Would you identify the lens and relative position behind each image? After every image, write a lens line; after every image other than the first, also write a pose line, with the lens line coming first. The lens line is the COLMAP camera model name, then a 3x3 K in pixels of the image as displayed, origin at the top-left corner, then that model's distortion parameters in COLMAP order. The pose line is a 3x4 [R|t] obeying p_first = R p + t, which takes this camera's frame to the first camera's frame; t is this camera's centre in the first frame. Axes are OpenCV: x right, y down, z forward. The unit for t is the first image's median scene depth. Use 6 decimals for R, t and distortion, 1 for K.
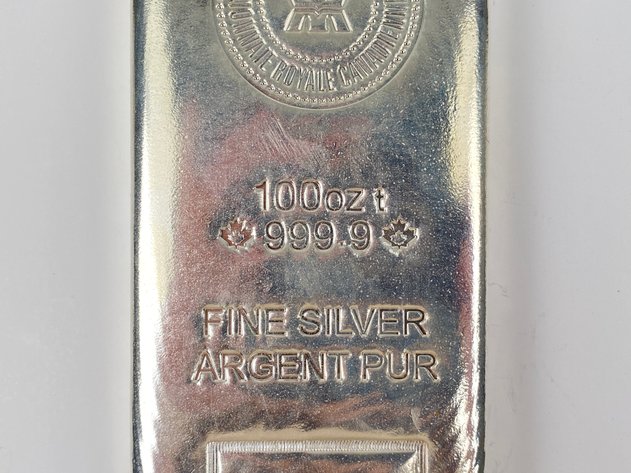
lens RADIAL K [[762.9, 0, 324.4], [0, 762.9, 234.7], [0, 0, 1]] dist [0.150847, 0.000000]
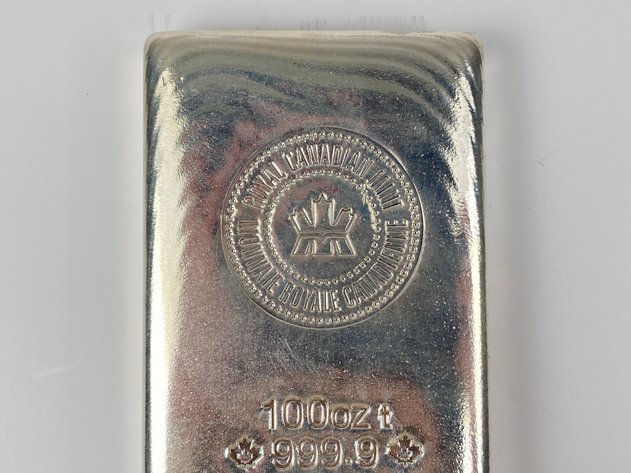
lens RADIAL K [[762.9, 0, 326.5], [0, 762.9, 235.0], [0, 0, 1]] dist [0.150847, 0.000000]
pose [[0.999943, -0.010099, 0.003485, -0.007148], [0.010196, 0.999530, -0.028923, -0.259754], [-0.003192, 0.028957, 0.999576, -0.038407]]
